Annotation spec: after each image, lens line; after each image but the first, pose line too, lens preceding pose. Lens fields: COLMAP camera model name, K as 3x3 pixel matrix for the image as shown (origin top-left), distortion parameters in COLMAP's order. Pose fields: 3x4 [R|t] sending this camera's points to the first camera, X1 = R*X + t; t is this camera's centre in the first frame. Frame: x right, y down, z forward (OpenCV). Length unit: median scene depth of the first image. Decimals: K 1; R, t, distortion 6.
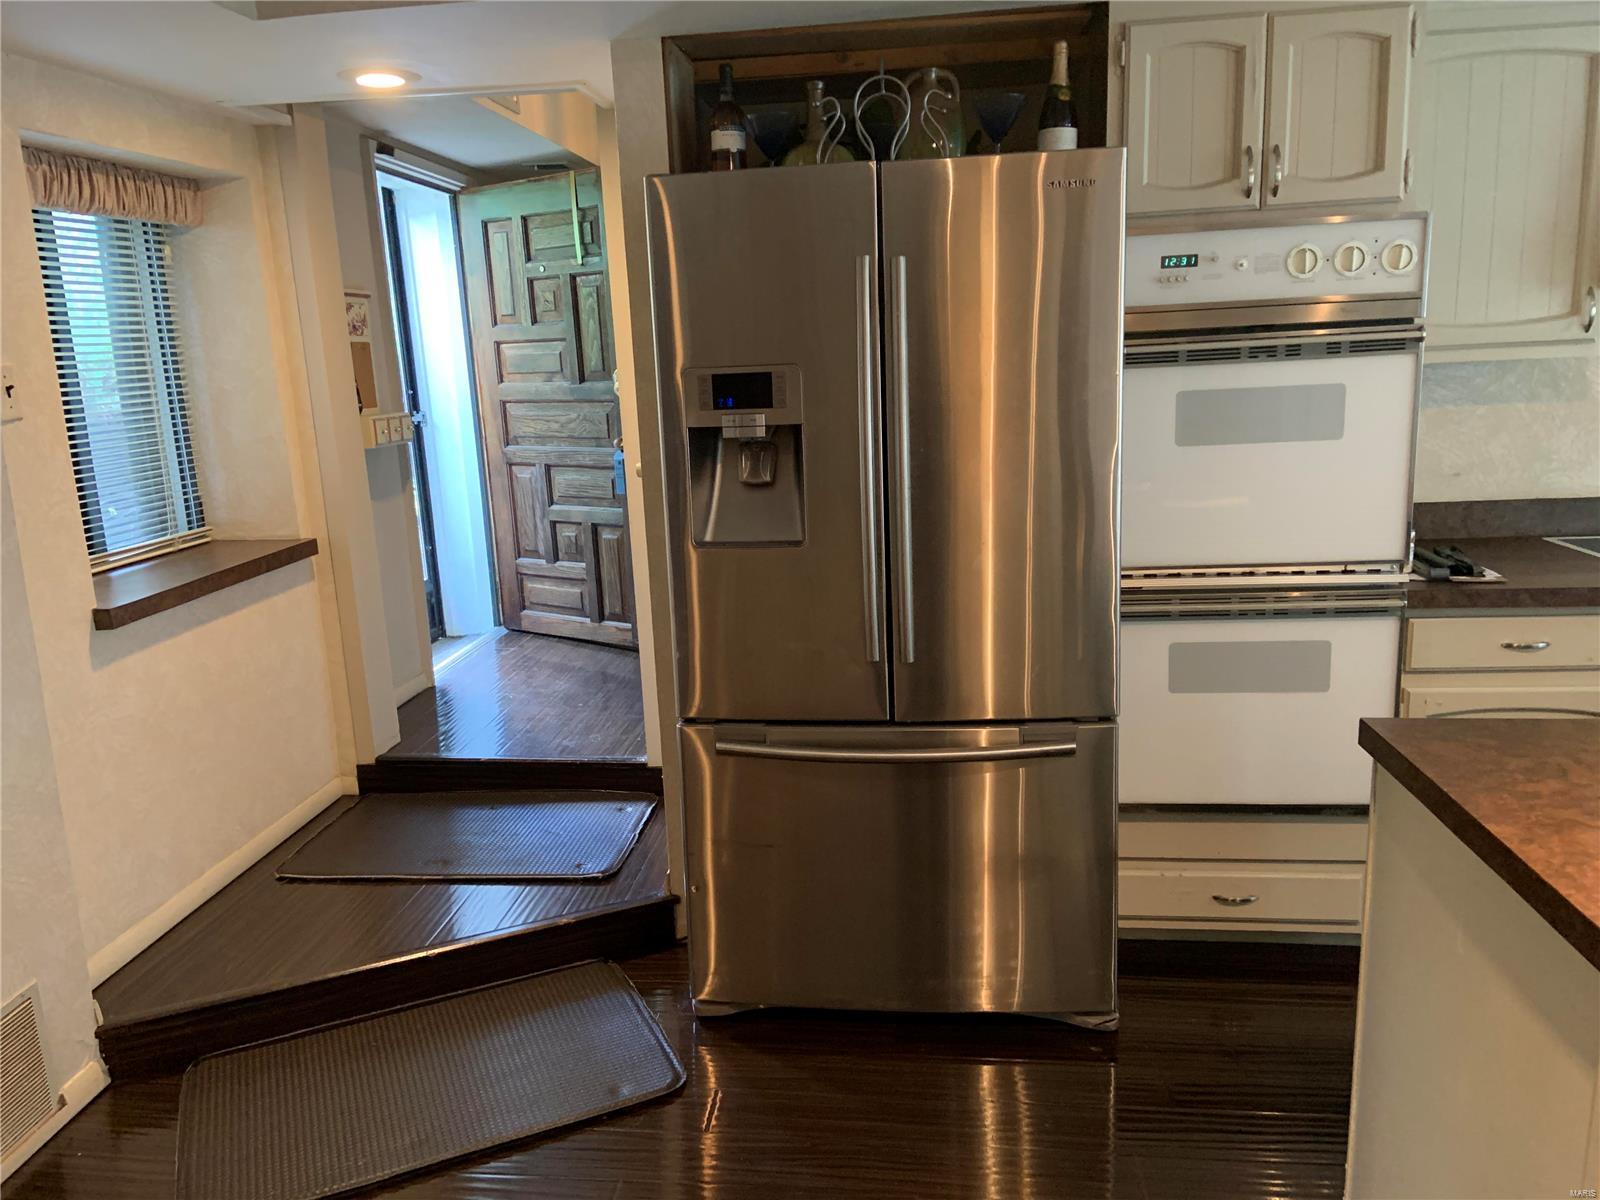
lens RADIAL K [[1199.8, 0, 778.3], [0, 1199.8, 602.5], [0, 0, 1]] dist [0.118616, -0.150317]
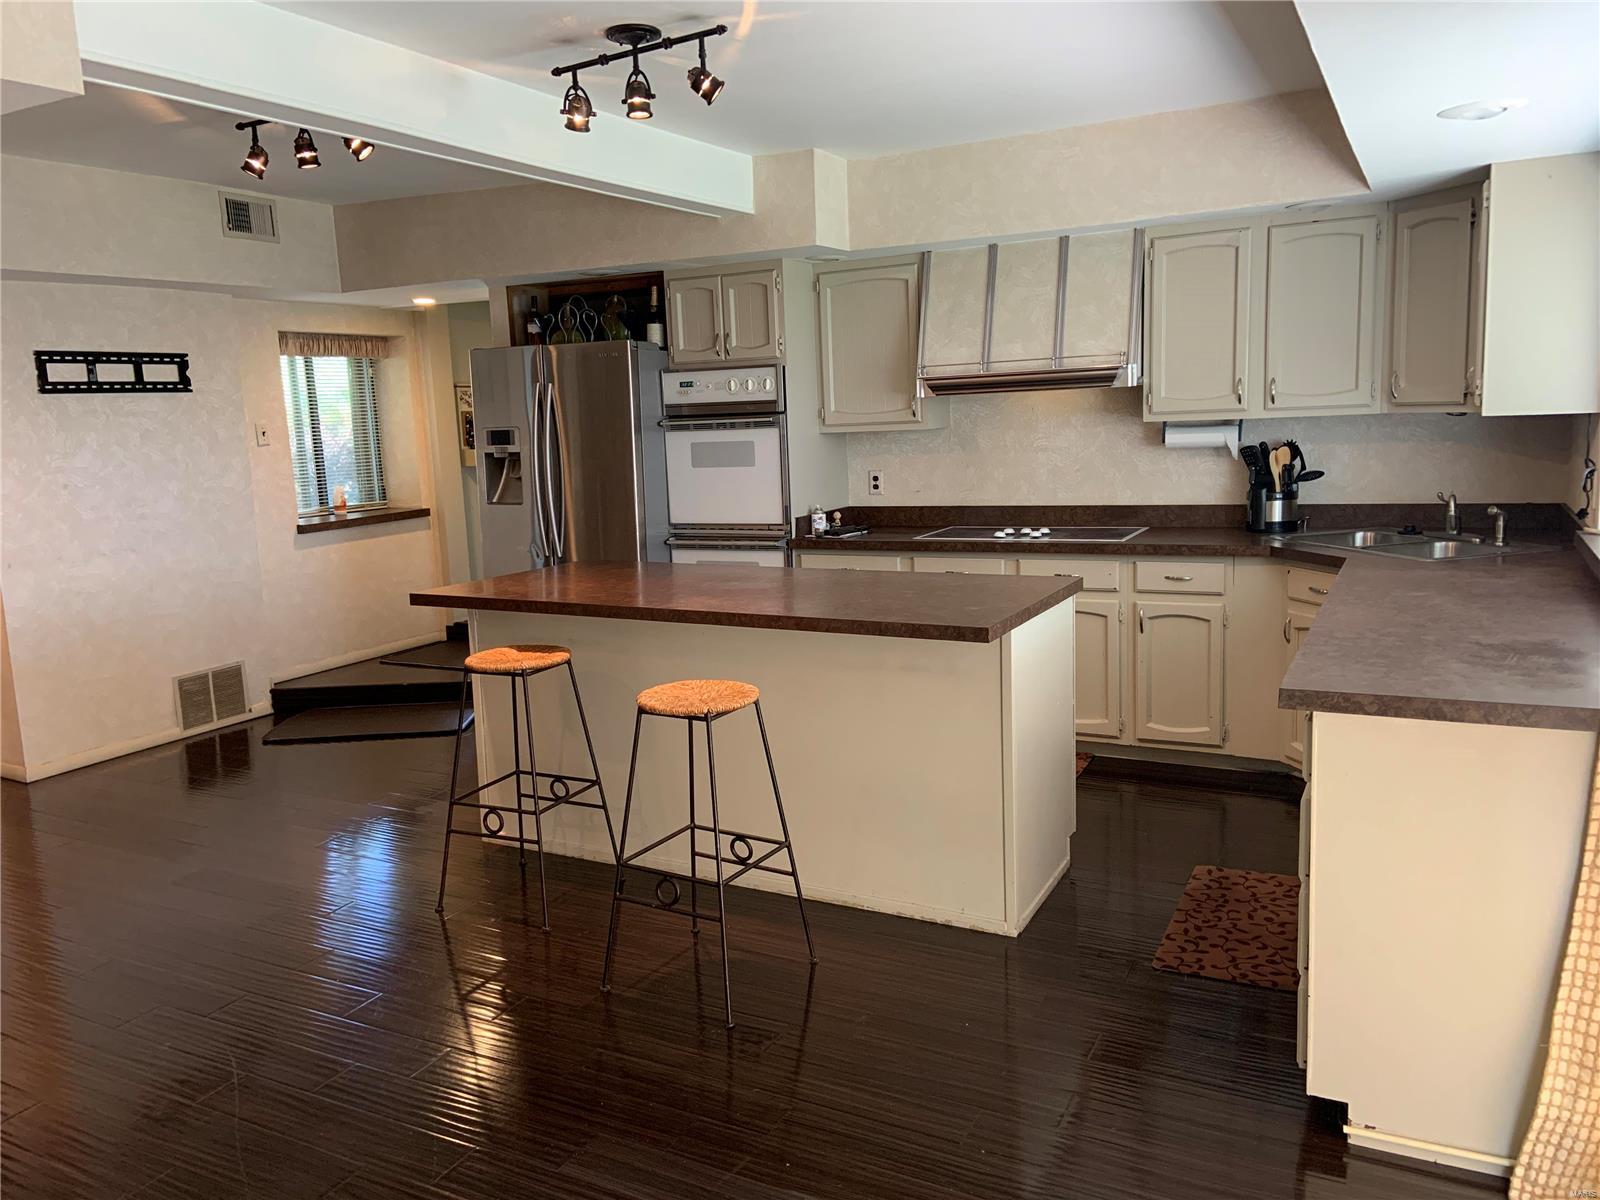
lens RADIAL K [[1199.8, 0, 778.3], [0, 1199.8, 602.5], [0, 0, 1]] dist [0.118616, -0.150317]
pose [[0.932253, 0.062810, -0.356314, 1.274113], [-0.076731, 0.996737, -0.025054, 0.156386], [0.353578, 0.050697, 0.934030, -0.958794]]
